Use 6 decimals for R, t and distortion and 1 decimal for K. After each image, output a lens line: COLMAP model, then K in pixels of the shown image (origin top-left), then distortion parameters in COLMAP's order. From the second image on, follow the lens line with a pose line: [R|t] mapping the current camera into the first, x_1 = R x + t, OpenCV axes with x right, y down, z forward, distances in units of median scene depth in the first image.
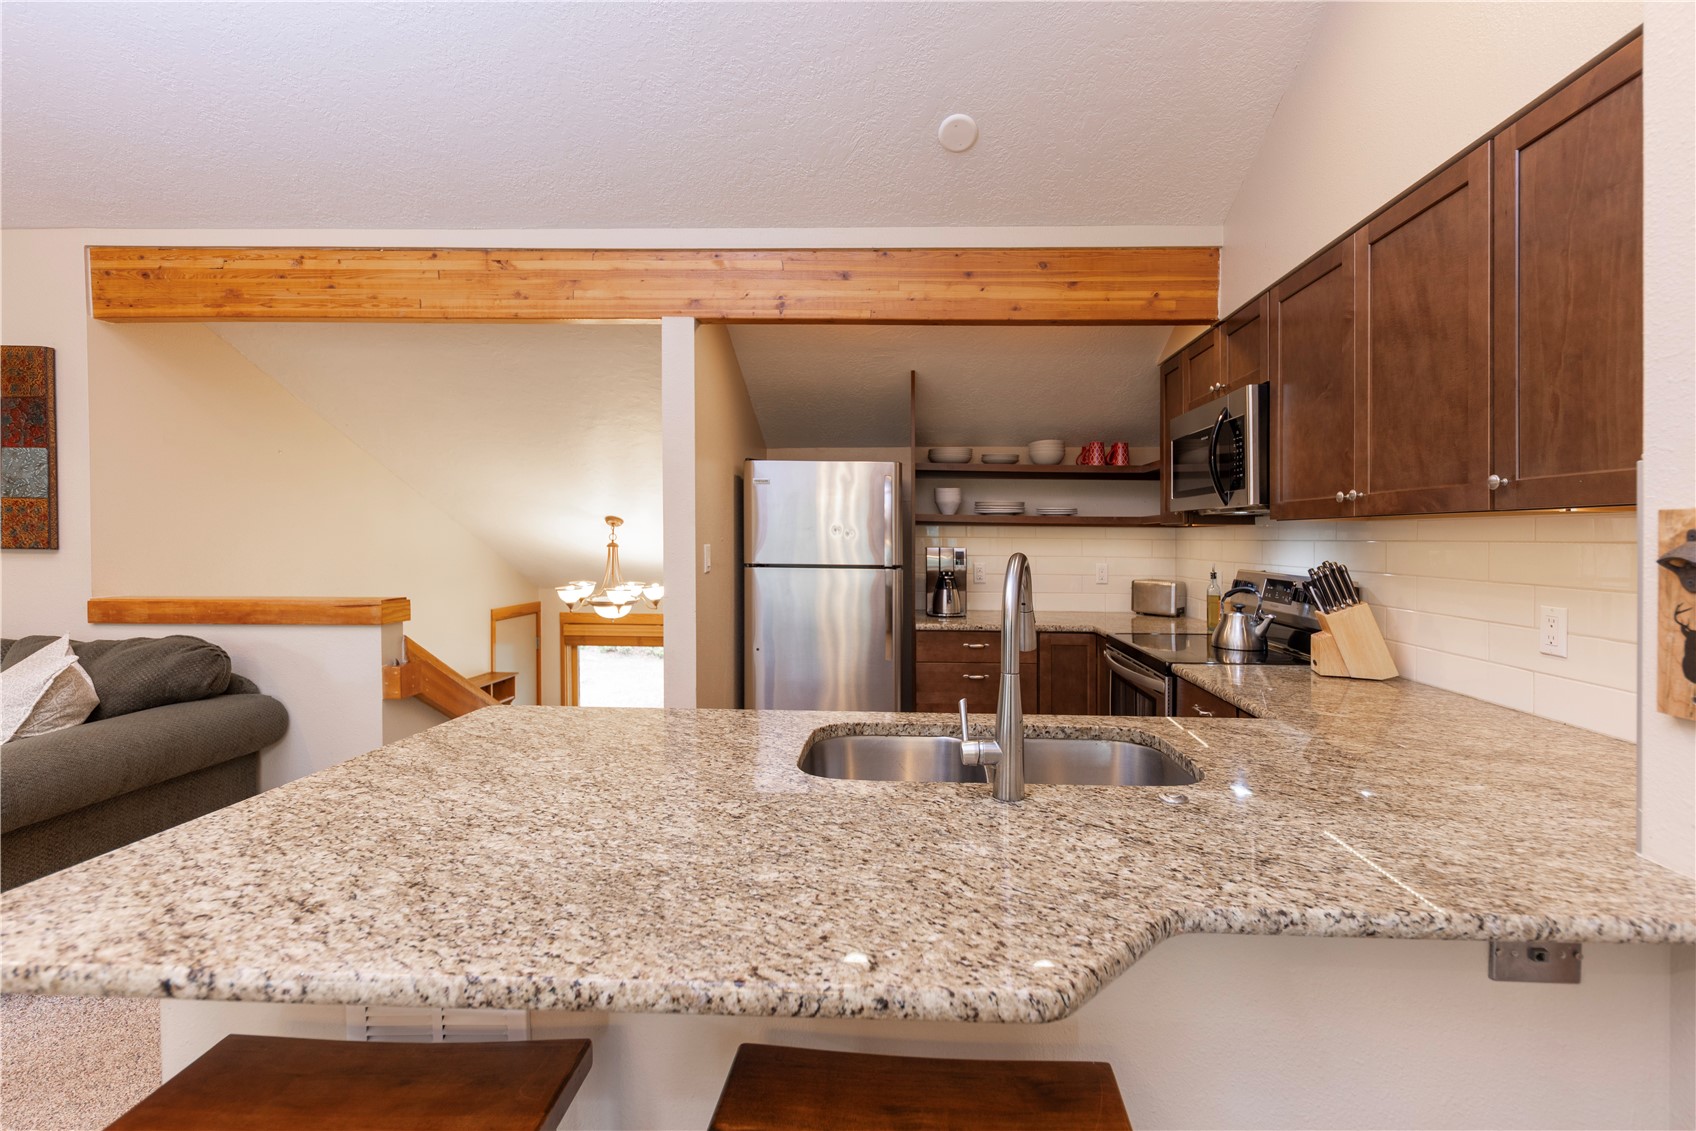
lens RADIAL K [[713.2, 0, 914.0], [0, 713.2, 524.0], [0, 0, 1]] dist [0.016482, -0.007144]
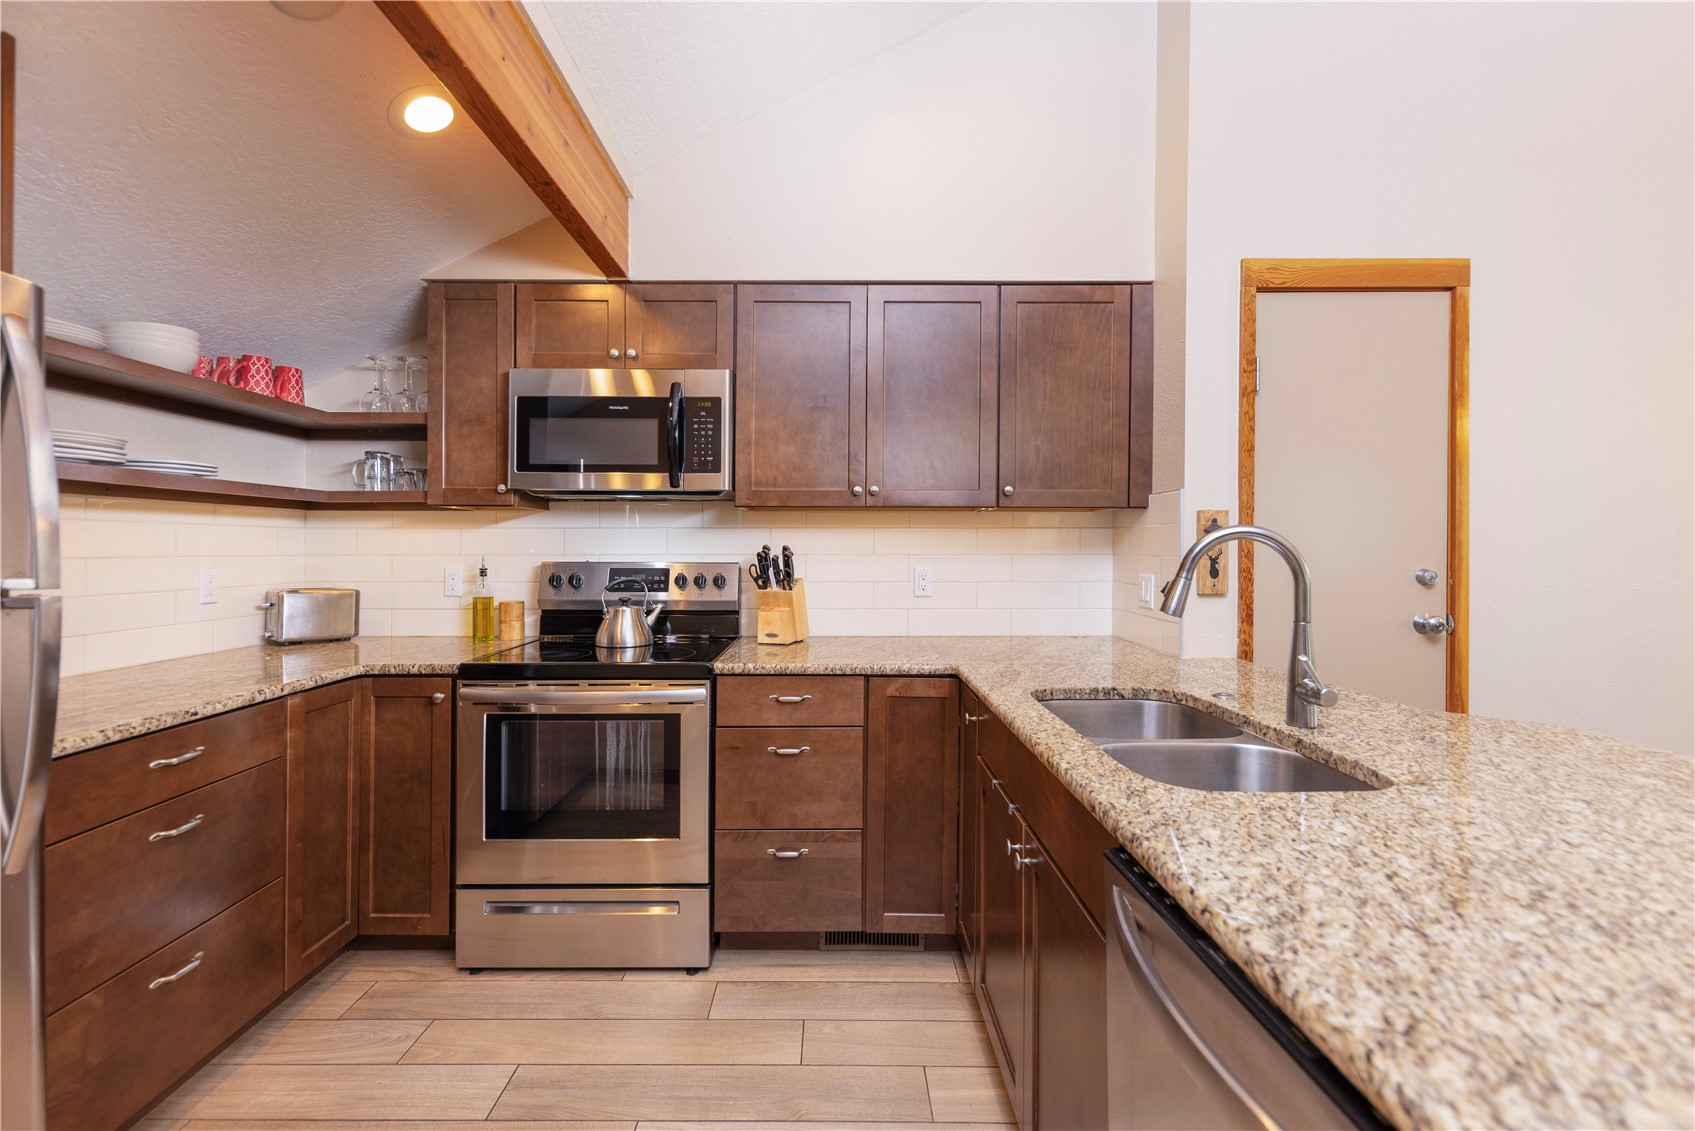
lens RADIAL K [[715.9, 0, 842.1], [0, 715.9, 543.2], [0, 0, 1]] dist [0.014088, -0.007629]
pose [[-0.009213, -0.006604, 0.999936, -0.617840], [-0.018723, 0.999804, 0.006430, 0.043738], [-0.999782, -0.018663, -0.009334, 0.987691]]
